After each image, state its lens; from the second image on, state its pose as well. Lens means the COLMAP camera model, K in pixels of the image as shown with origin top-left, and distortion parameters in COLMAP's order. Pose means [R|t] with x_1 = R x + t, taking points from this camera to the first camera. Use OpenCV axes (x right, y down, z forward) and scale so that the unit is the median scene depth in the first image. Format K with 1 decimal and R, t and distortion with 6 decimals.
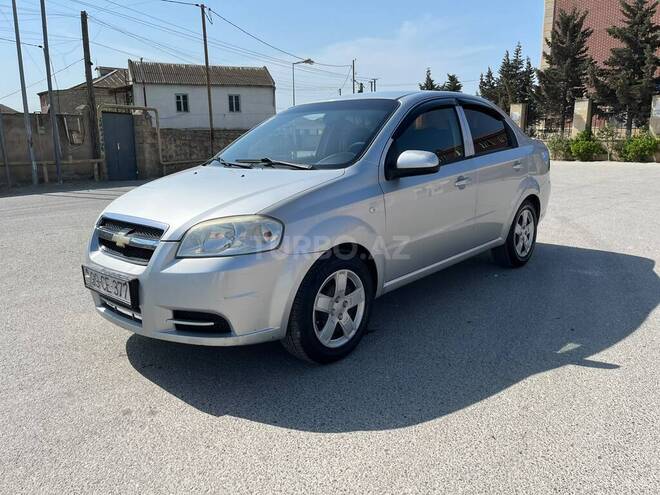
lens RADIAL K [[500.6, 0, 339.9], [0, 500.6, 251.7], [0, 0, 1]] dist [0.062867, -0.079116]
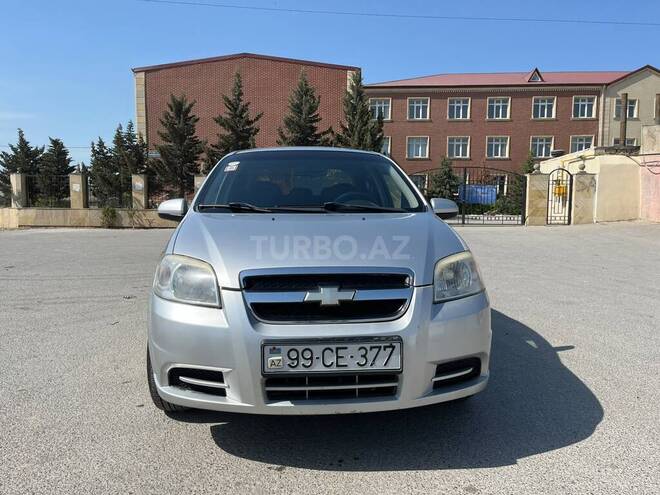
lens RADIAL K [[504.5, 0, 330.0], [0, 504.5, 247.5], [0, 0, 1]] dist [0.062469, -0.084014]
pose [[0.686541, -0.039781, 0.726002, -0.369101], [0.149009, 0.985007, -0.086937, -0.011704], [-0.711658, 0.167866, 0.682176, 0.171088]]
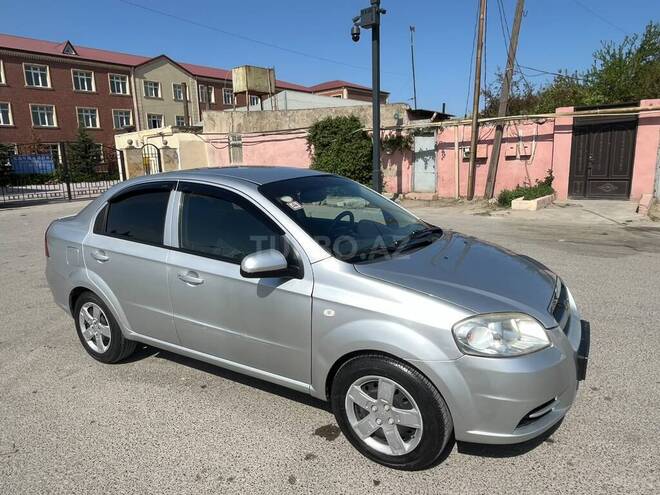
lens RADIAL K [[429.9, 0, 330.0], [0, 429.9, 247.5], [0, 0, 1]] dist [-0.003583, -0.002596]
pose [[-0.191079, -0.174811, 0.965883, -0.448713], [0.259550, 0.939992, 0.221471, -0.181126], [-0.946638, 0.293013, -0.134240, 0.582804]]
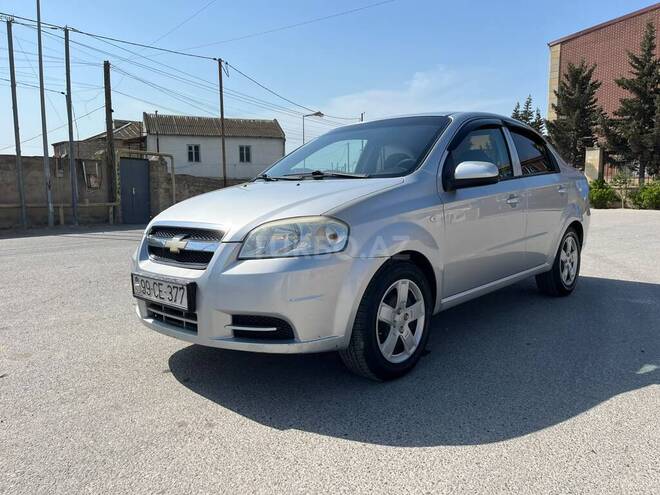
lens RADIAL K [[505.8, 0, 338.7], [0, 505.8, 253.8], [0, 0, 1]] dist [0.041184, -0.038996]
pose [[0.999924, 0.006482, -0.010449, -0.041933], [-0.007483, 0.995072, -0.098875, 0.032084], [0.009757, 0.098946, 0.995045, 0.016132]]
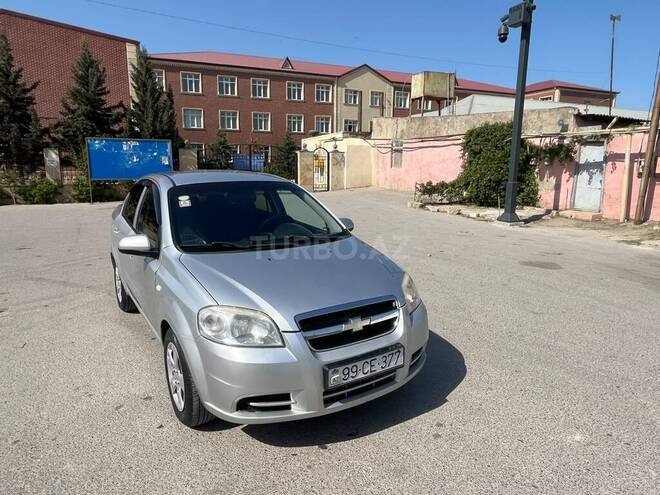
lens RADIAL K [[435.0, 0, 330.0], [0, 435.0, 247.5], [0, 0, 1]] dist [0.003104, -0.001703]
pose [[0.261873, -0.158418, 0.952012, -0.493136], [0.210941, 0.971981, 0.103717, -0.111252], [-0.941768, 0.173657, 0.287952, 0.280035]]
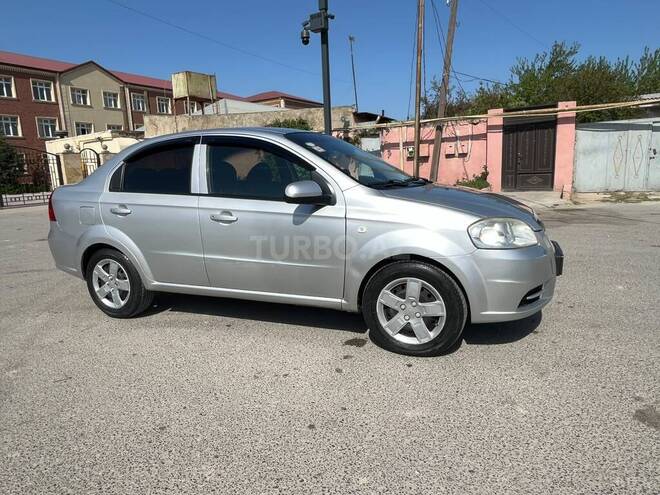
lens RADIAL K [[429.9, 0, 330.0], [0, 429.9, 247.5], [0, 0, 1]] dist [-0.003583, -0.002596]
pose [[-0.331767, -0.138502, 0.933139, -0.496170], [0.264281, 0.935908, 0.232876, -0.146333], [-0.905586, 0.323871, -0.273900, 0.688883]]
